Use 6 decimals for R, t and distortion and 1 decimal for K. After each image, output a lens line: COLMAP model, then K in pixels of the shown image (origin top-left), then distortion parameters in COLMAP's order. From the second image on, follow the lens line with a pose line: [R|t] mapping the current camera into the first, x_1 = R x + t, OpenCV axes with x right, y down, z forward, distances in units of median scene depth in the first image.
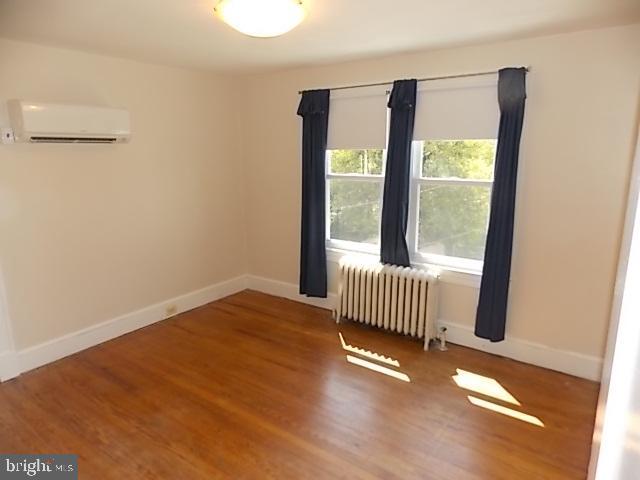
lens RADIAL K [[418.0, 0, 320.0], [0, 418.0, 240.0], [0, 0, 1]] dist [-0.001541, -0.000301]
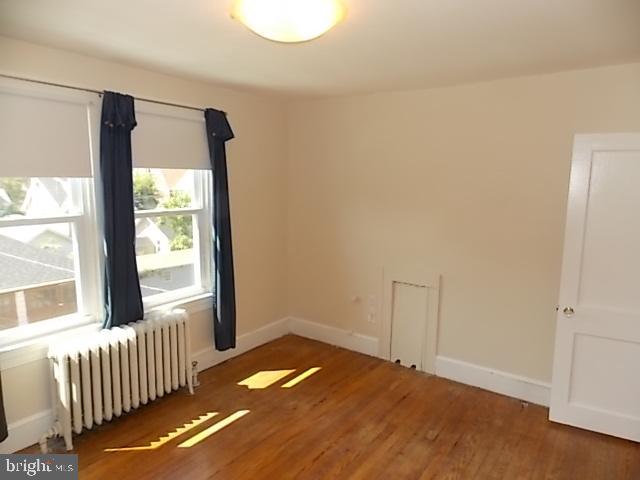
lens RADIAL K [[444.1, 0, 320.0], [0, 444.1, 240.0], [0, 0, 1]] dist [0.002044, 0.000448]
pose [[-0.013617, -0.150628, 0.988497, -0.728192], [0.187707, 0.970628, 0.150491, -0.174925], [-0.982131, 0.187597, 0.015057, 0.696929]]
